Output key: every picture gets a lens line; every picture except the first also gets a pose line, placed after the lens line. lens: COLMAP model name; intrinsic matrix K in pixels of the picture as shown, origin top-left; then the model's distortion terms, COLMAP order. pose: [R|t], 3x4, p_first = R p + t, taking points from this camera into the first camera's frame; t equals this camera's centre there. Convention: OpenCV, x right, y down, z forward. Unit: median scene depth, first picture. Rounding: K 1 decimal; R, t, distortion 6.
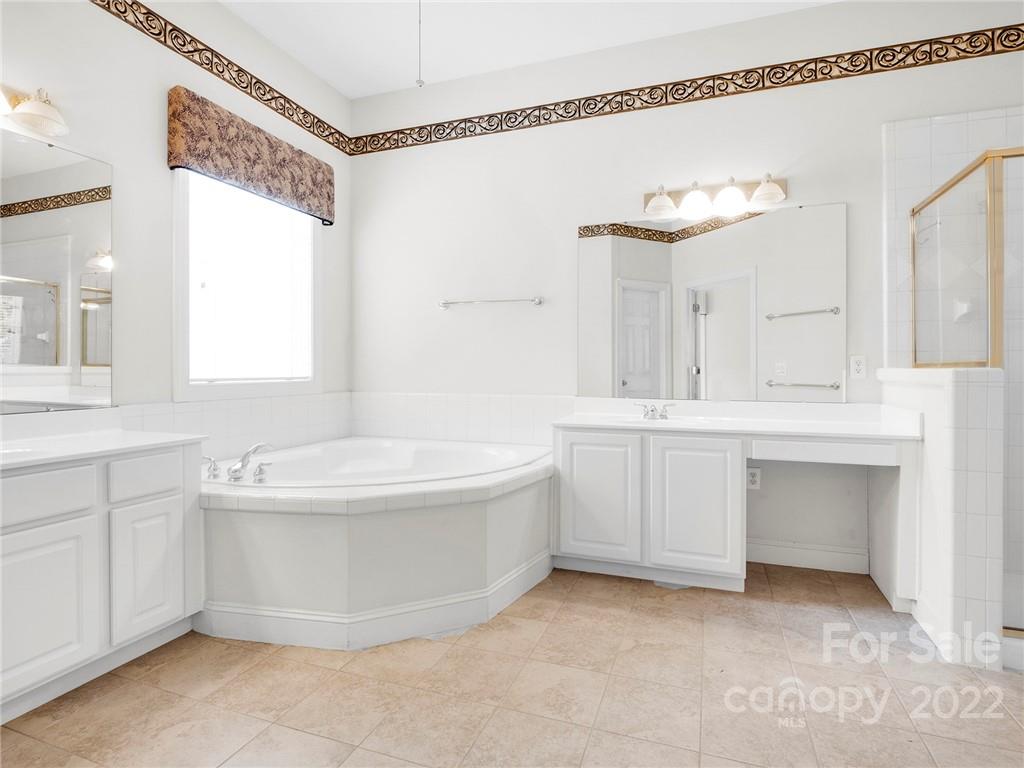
lens RADIAL K [[526.9, 0, 513.8], [0, 526.9, 374.3], [0, 0, 1]] dist [-0.013619, -0.000377]
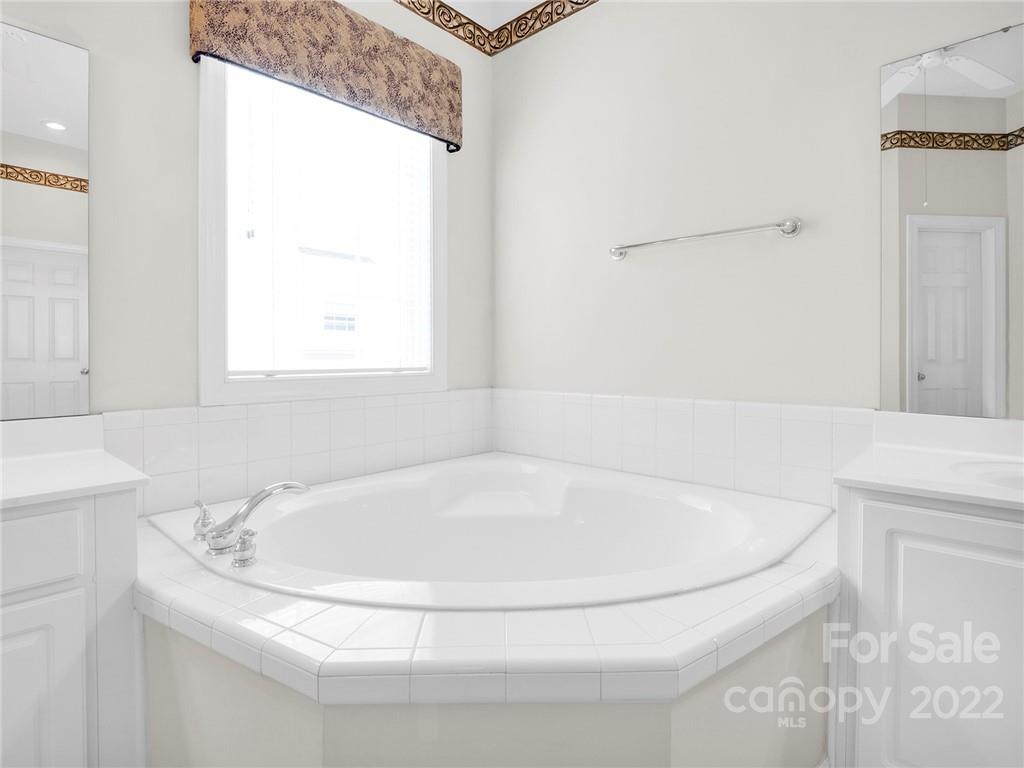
lens RADIAL K [[534.4, 0, 520.8], [0, 534.4, 362.6], [0, 0, 1]] dist [-0.021163, -0.000063]
pose [[0.928799, 0.002782, -0.370573, -0.008366], [-0.001402, 0.999991, 0.003993, -0.005111], [0.370581, -0.003189, 0.928795, 0.428080]]
